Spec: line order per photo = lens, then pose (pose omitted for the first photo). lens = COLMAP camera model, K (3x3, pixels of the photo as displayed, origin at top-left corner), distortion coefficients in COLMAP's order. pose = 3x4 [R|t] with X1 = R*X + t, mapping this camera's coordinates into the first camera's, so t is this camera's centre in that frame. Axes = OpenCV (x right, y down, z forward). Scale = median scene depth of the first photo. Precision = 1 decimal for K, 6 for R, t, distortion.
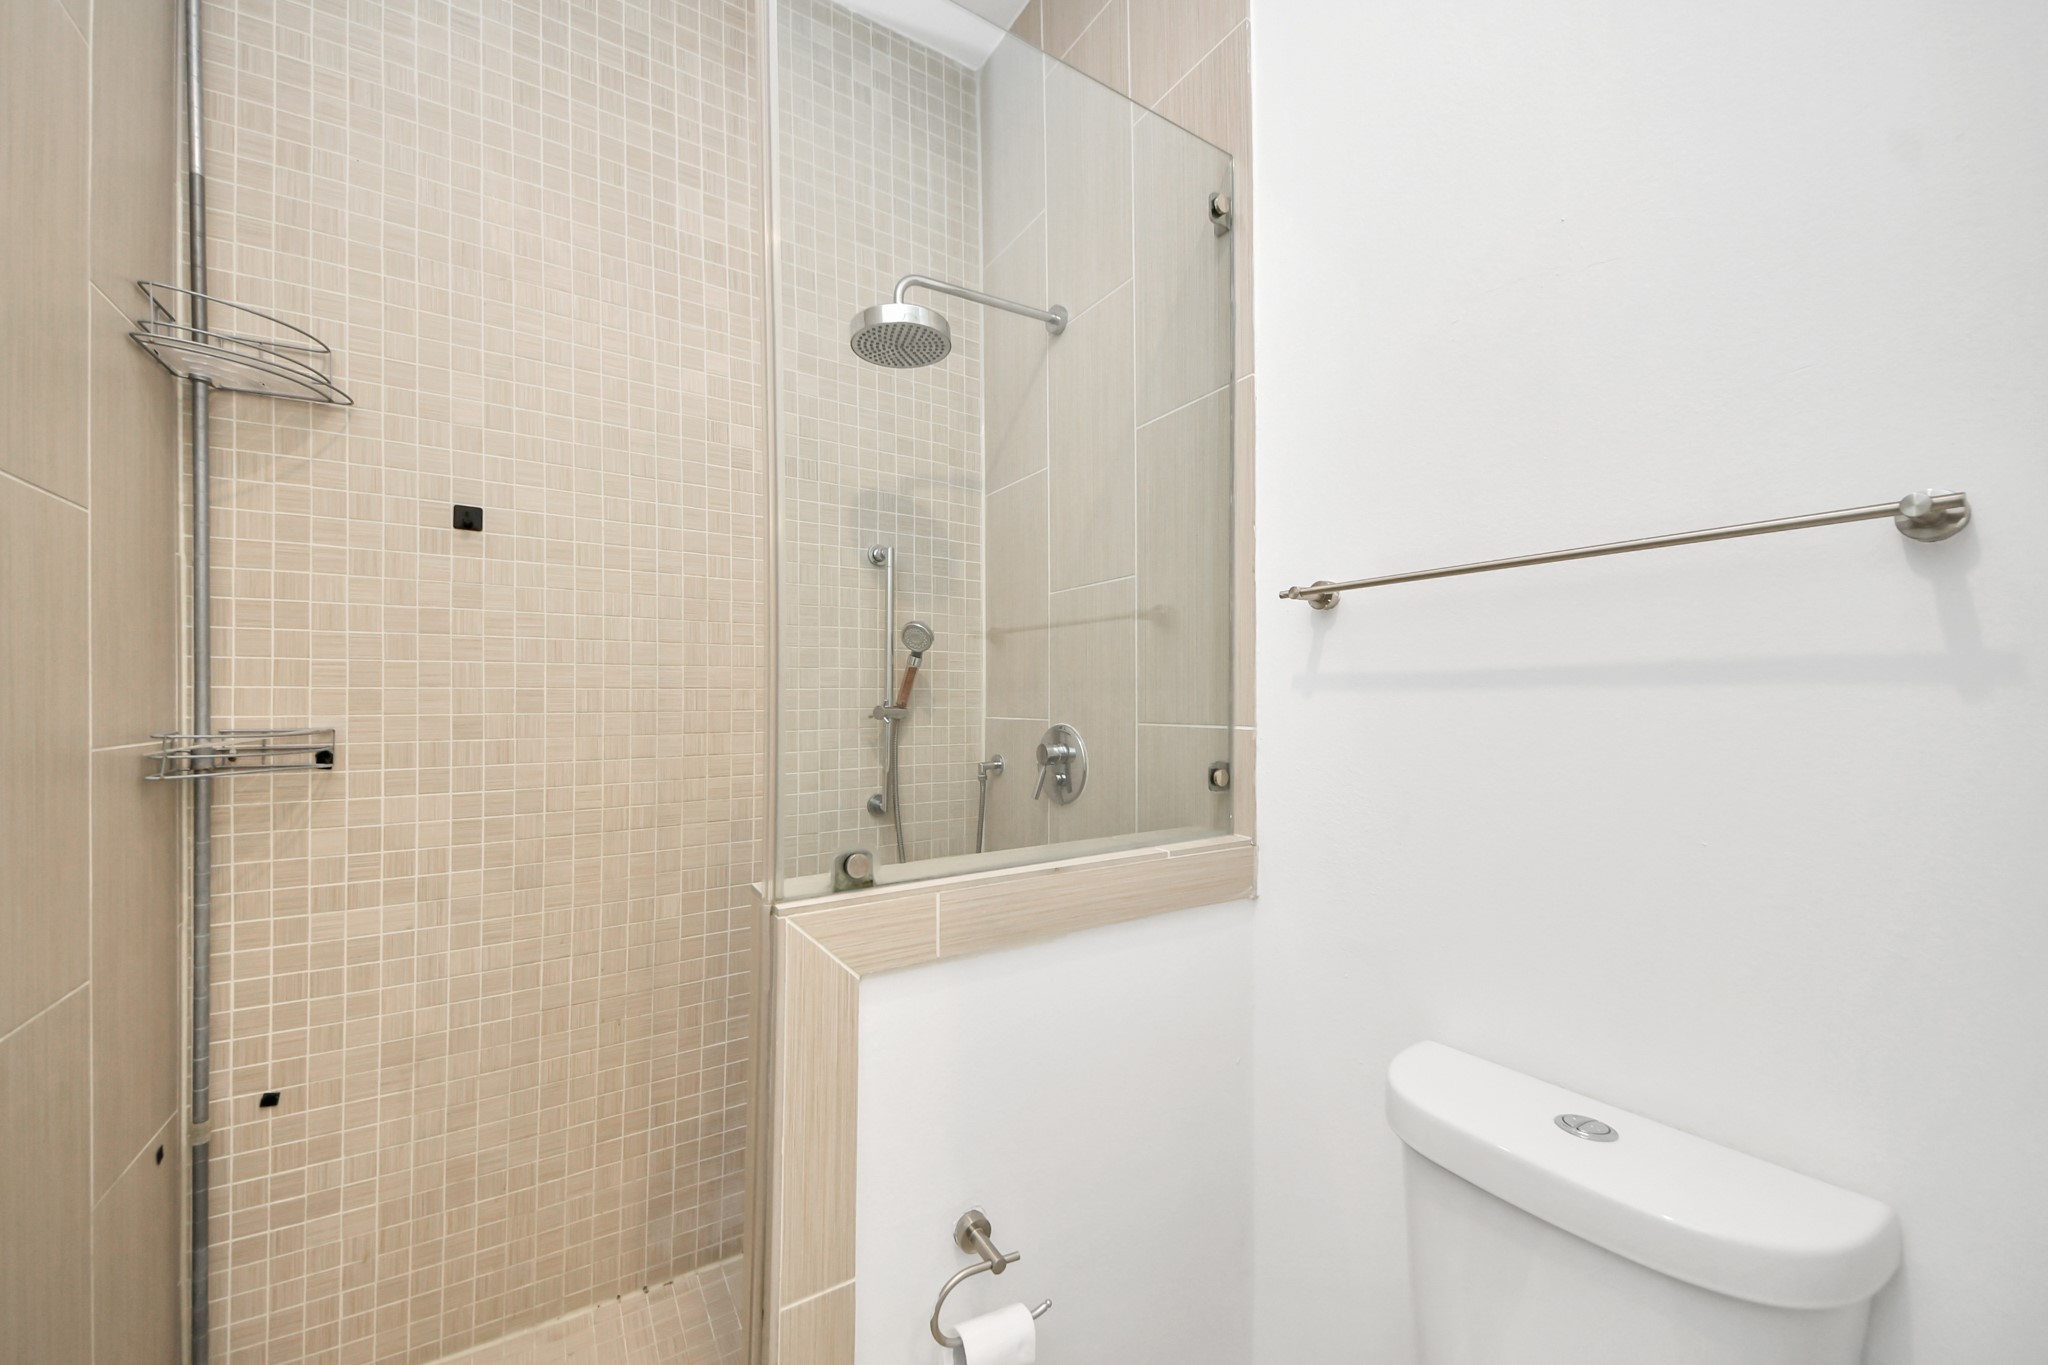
lens RADIAL K [[787.4, 0, 1018.1], [0, 787.4, 691.6], [0, 0, 1]] dist [-0.000225, -0.000009]
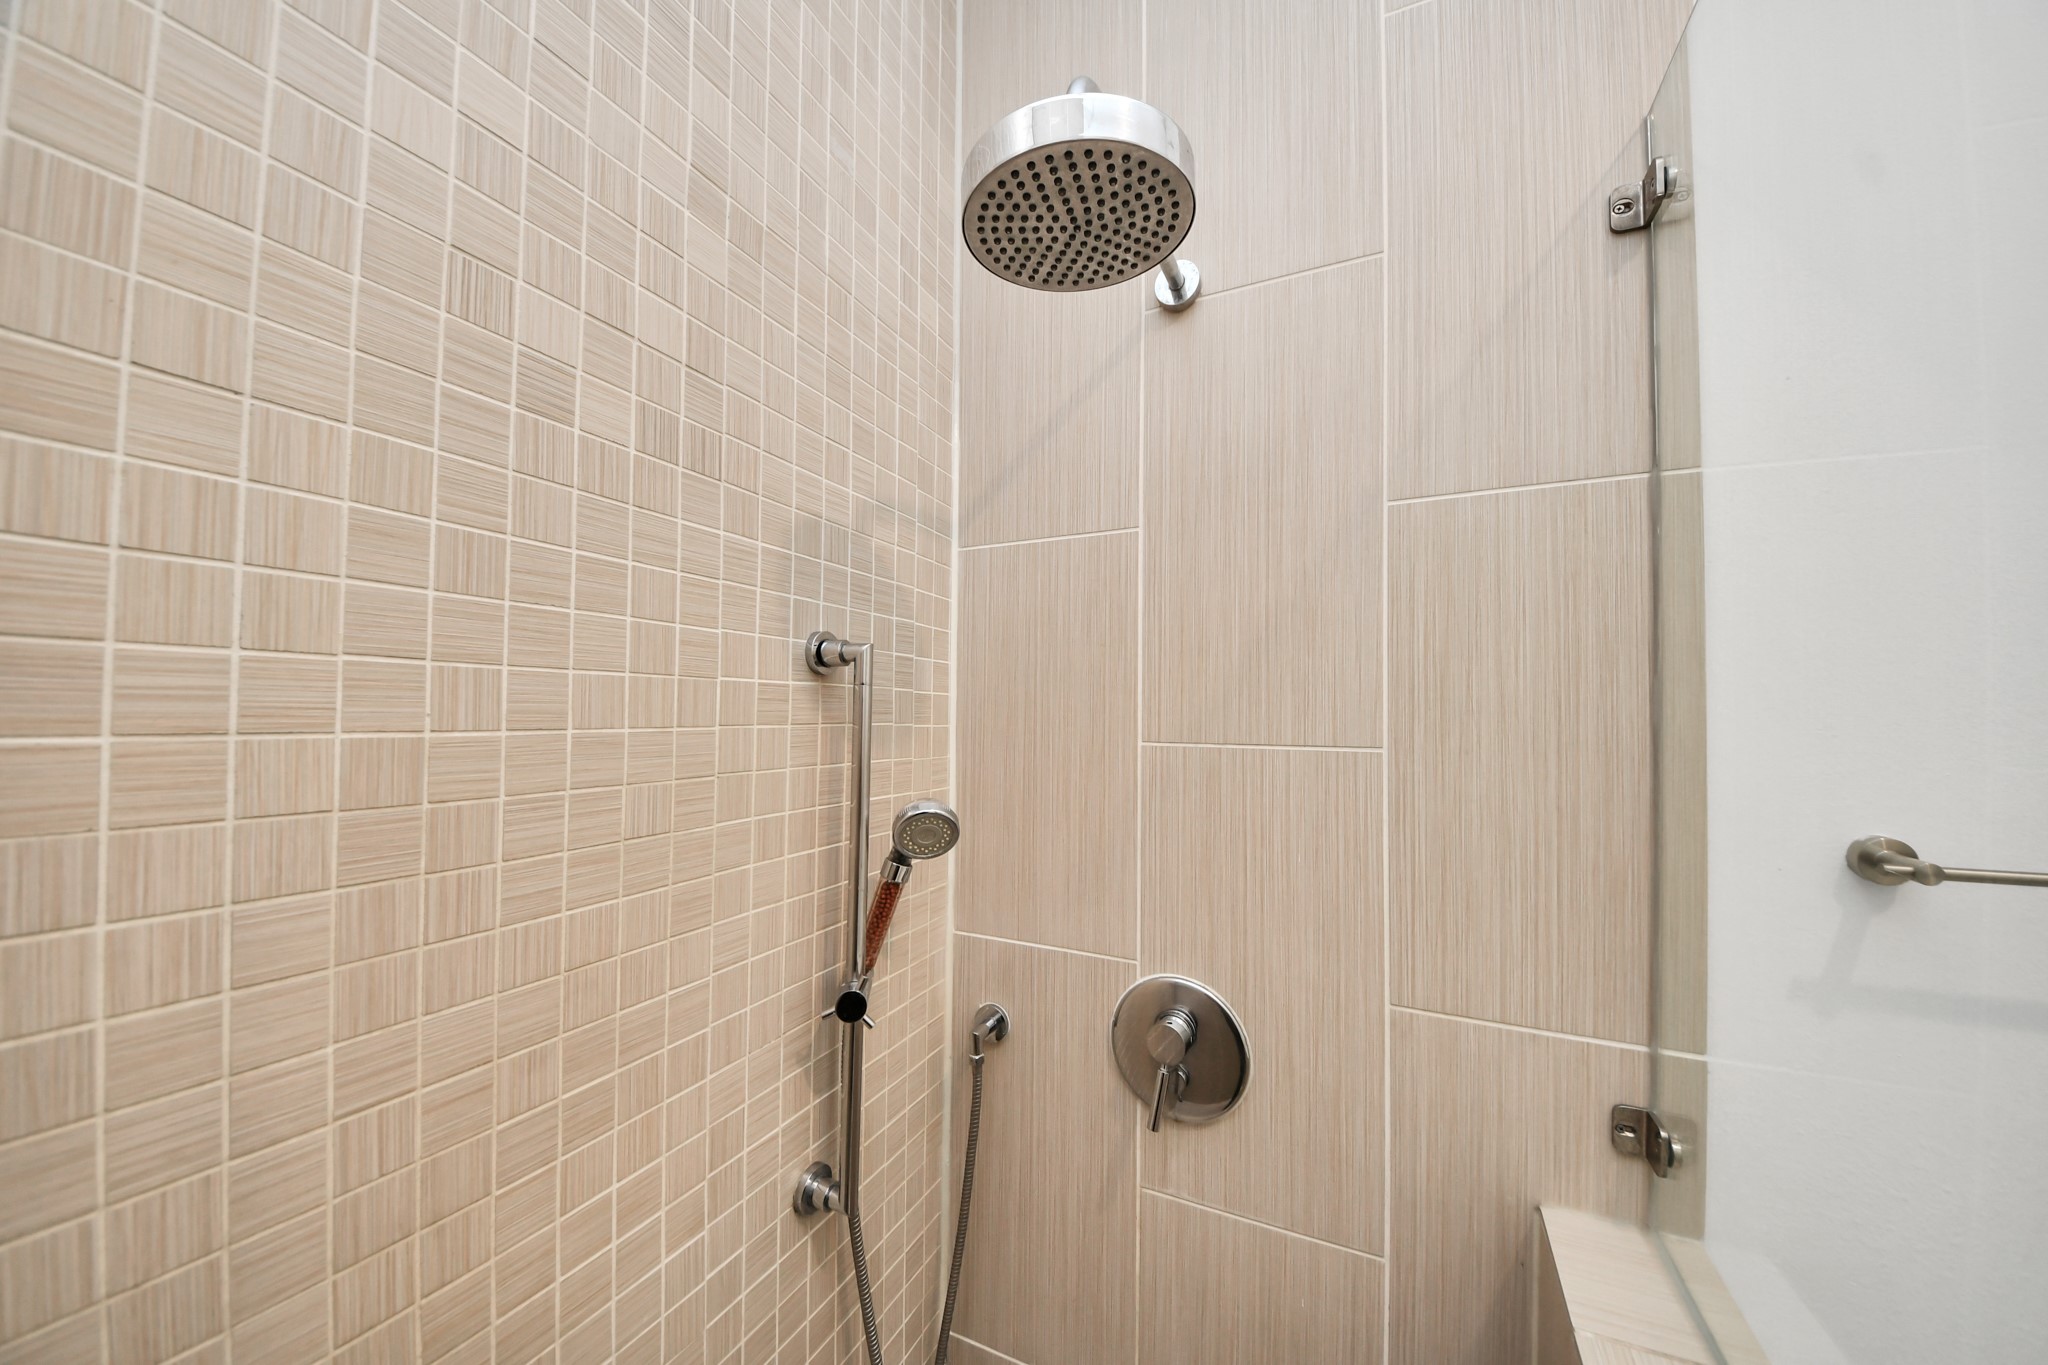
lens RADIAL K [[734.6, 0, 1024.0], [0, 734.6, 682.5], [0, 0, 1]] dist [0.008493, -0.010453]
pose [[0.849570, 0.036332, 0.526223, -0.310313], [-0.024371, 0.999263, -0.029645, -0.145945], [-0.526913, 0.012361, 0.849830, 0.555445]]
